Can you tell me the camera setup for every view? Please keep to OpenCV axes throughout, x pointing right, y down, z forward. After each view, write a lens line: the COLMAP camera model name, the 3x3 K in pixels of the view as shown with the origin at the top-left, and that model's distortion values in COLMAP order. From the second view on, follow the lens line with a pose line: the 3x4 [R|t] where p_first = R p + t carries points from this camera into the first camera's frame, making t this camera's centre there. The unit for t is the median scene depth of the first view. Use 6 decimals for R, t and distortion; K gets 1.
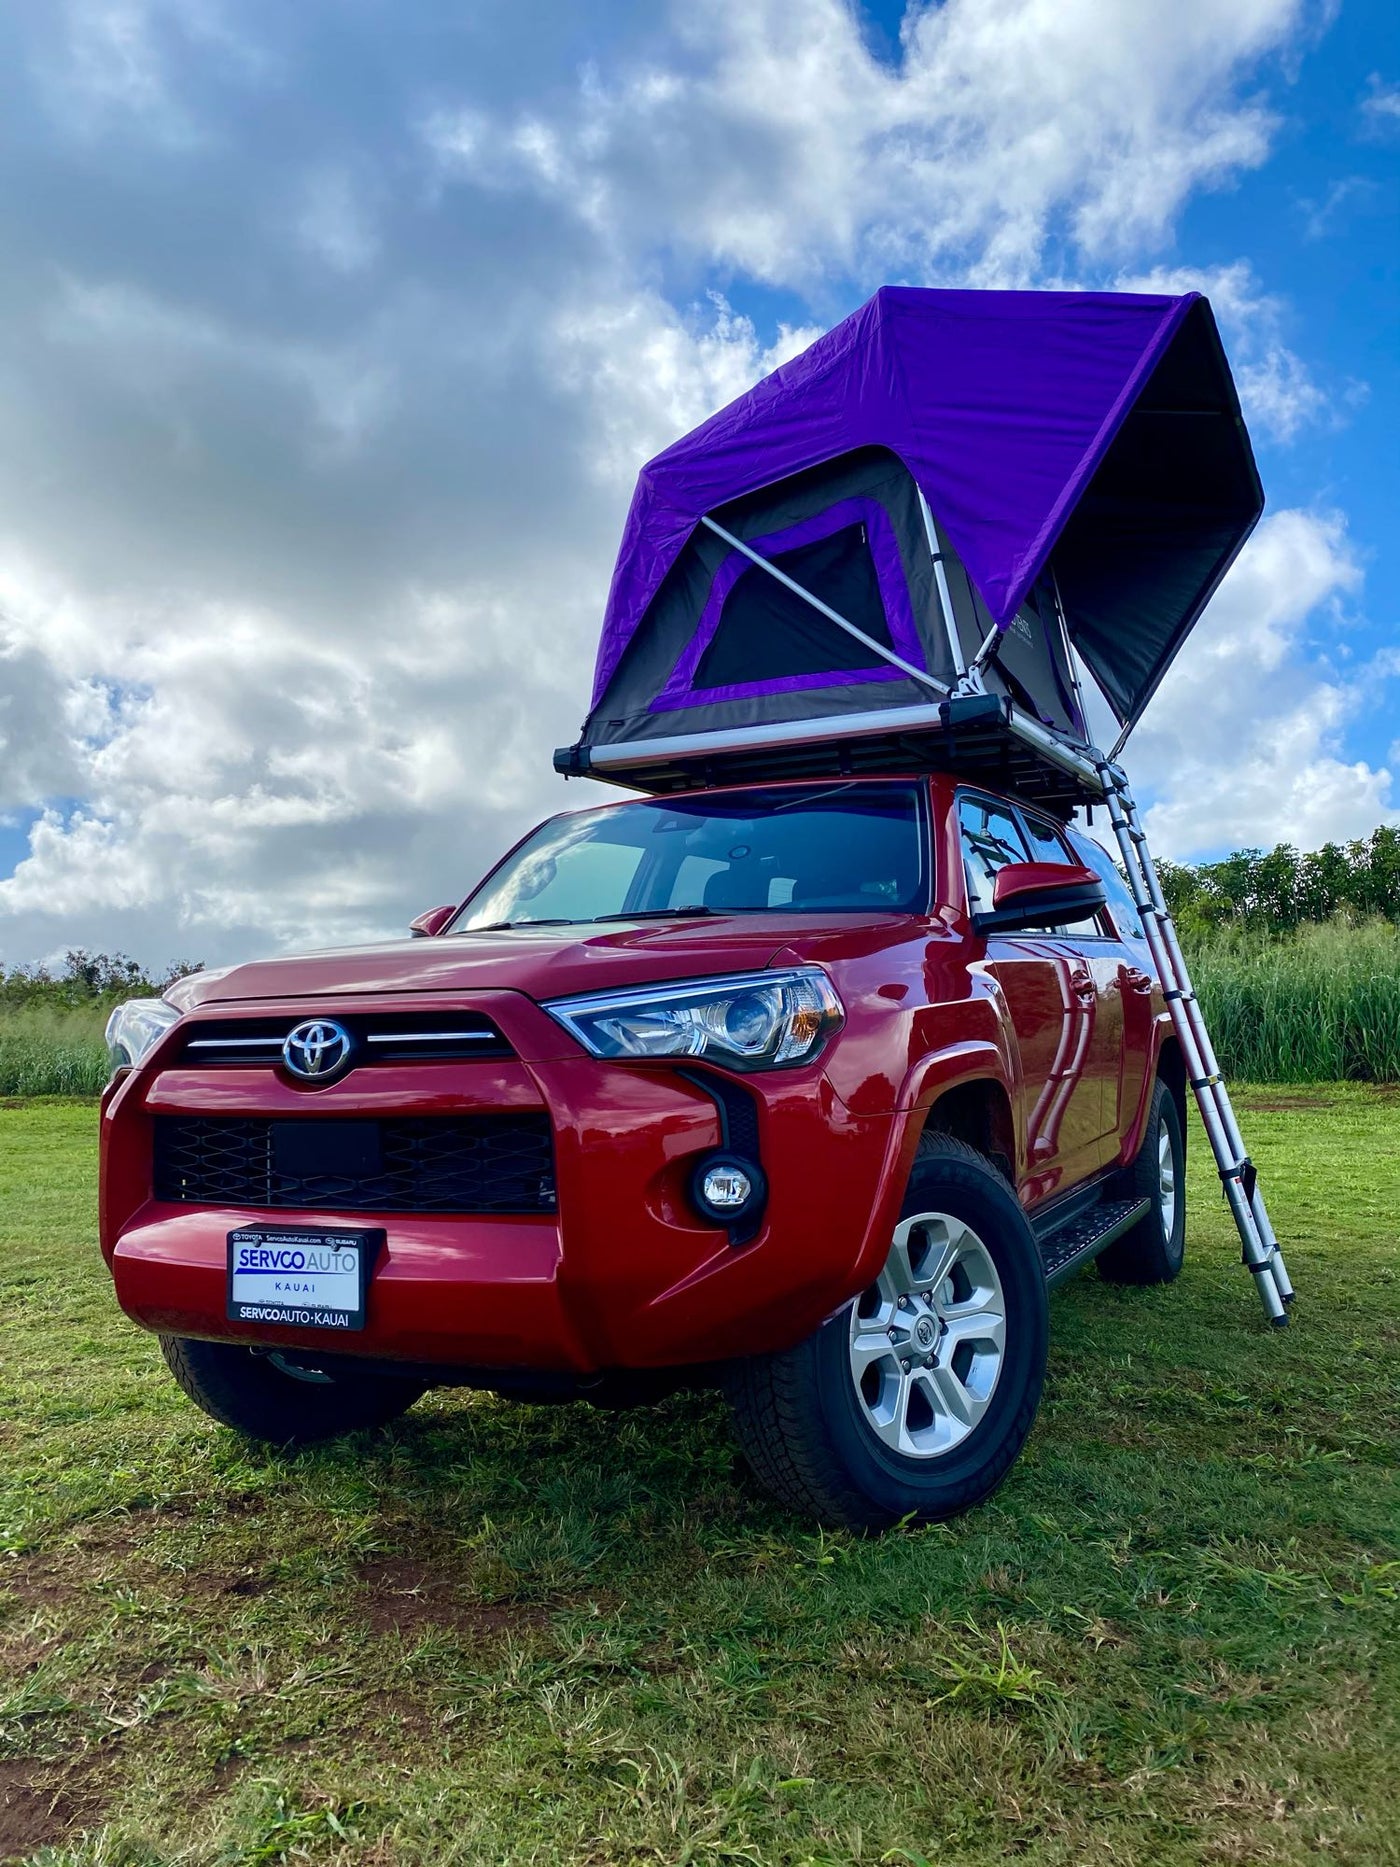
lens RADIAL K [[1485.0, 0, 663.3], [0, 1485.0, 940.1], [0, 0, 1]] dist [0.009212, -0.009359]
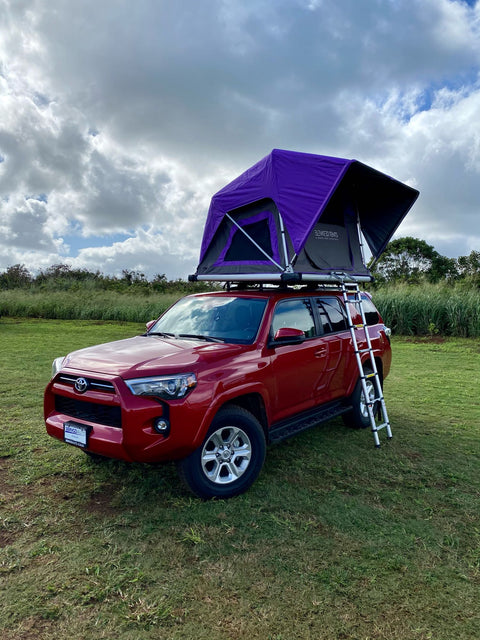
lens RADIAL K [[511.7, 0, 229.5], [0, 511.7, 318.5], [0, 0, 1]] dist [0.000230, 0.003419]
pose [[0.980731, 0.042537, -0.190677, 0.448133], [-0.020411, 0.992977, 0.116531, -0.285682], [0.194294, -0.110394, 0.974712, -0.358328]]
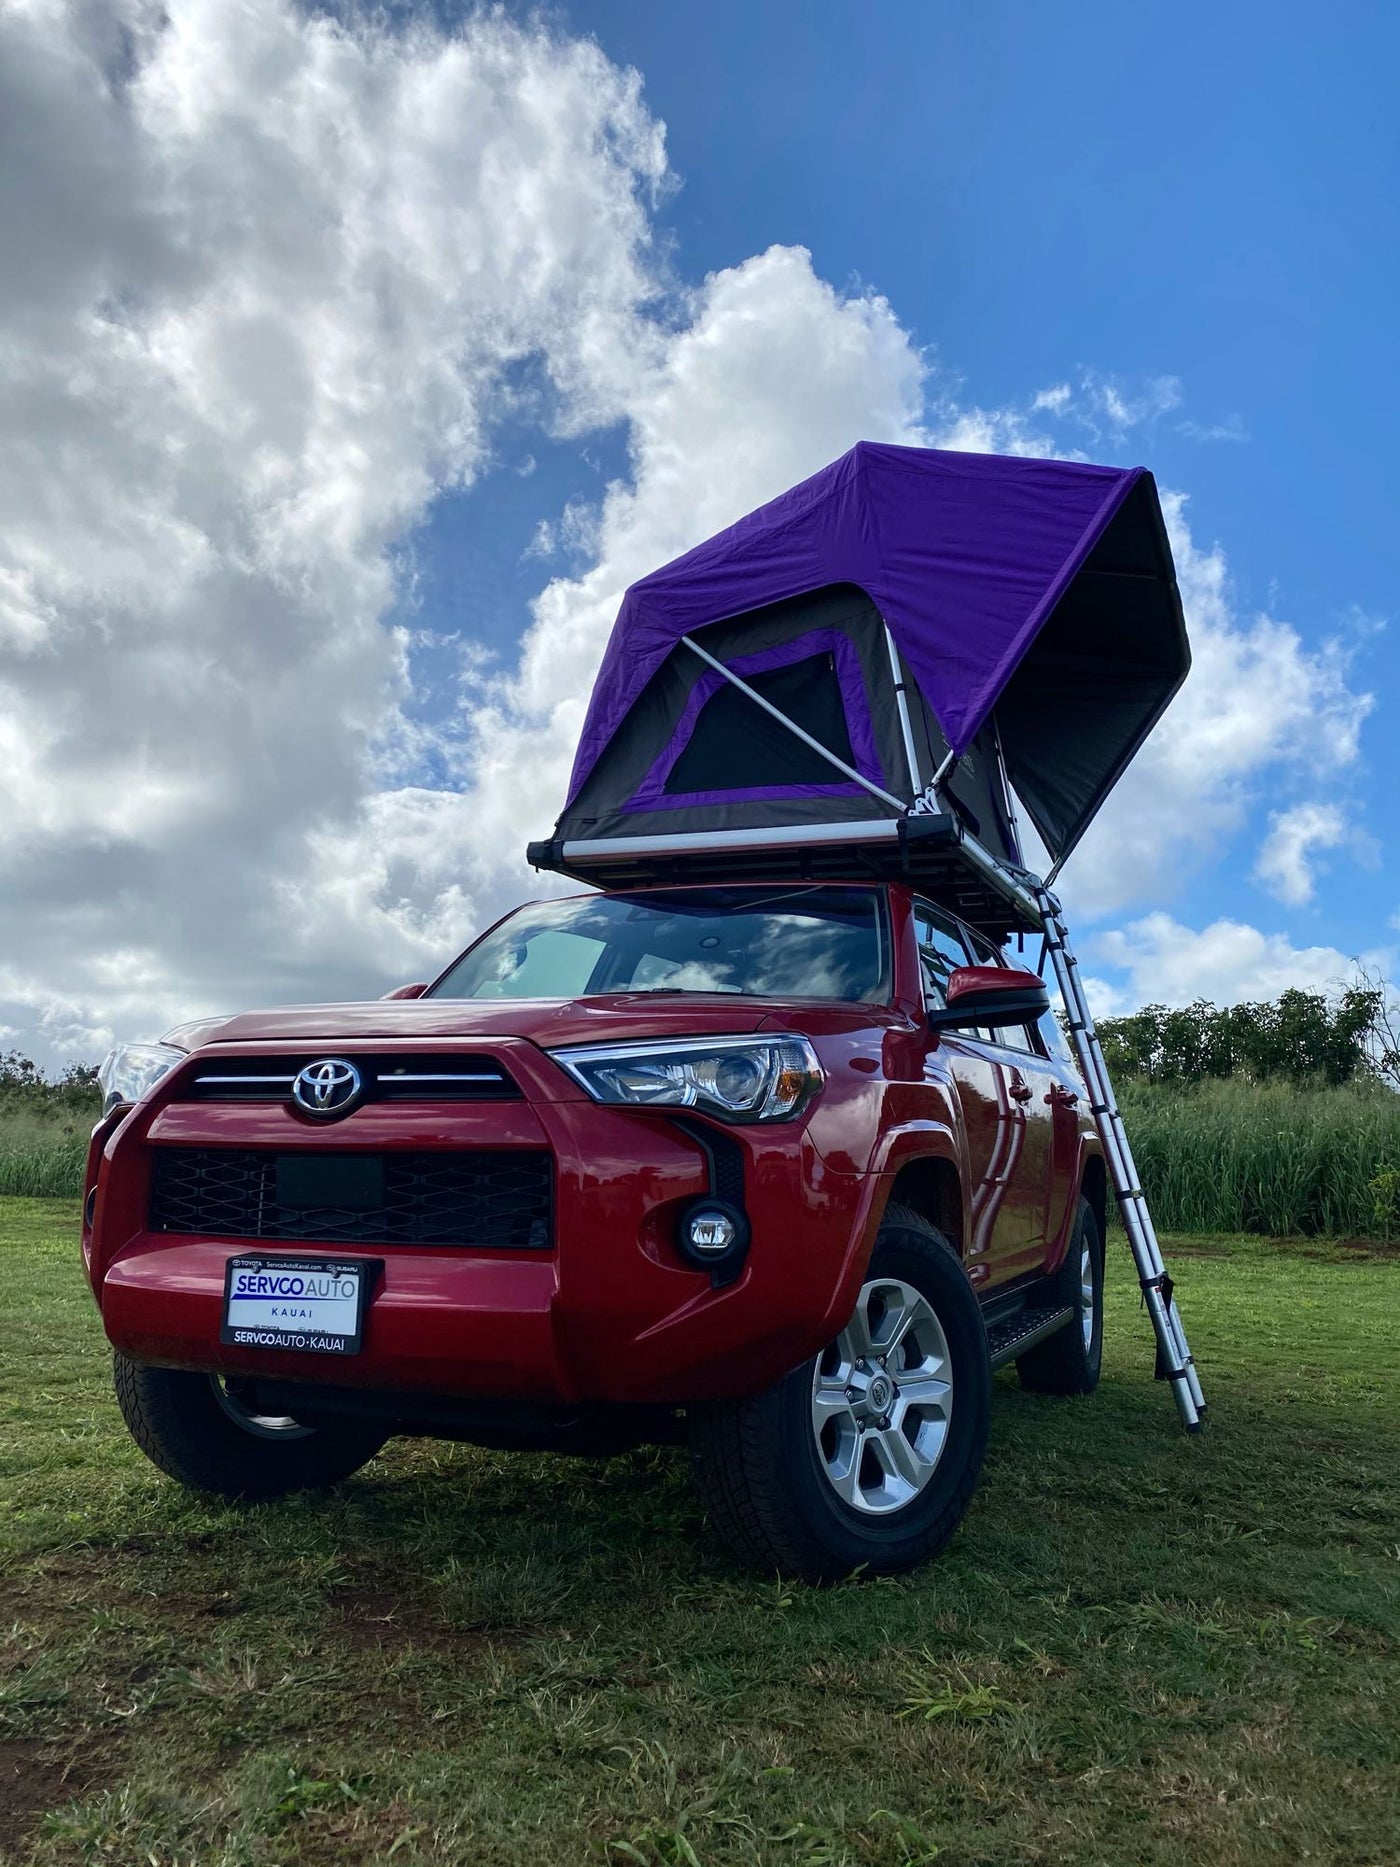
lens RADIAL K [[1492.8, 0, 669.2], [0, 1492.8, 929.1], [0, 0, 1]] dist [0.000230, 0.003419]
pose [[0.996353, 0.059169, 0.061485, -0.057690], [-0.052943, 0.993740, -0.098380, 0.049498], [-0.066921, 0.094766, 0.993248, -0.073352]]
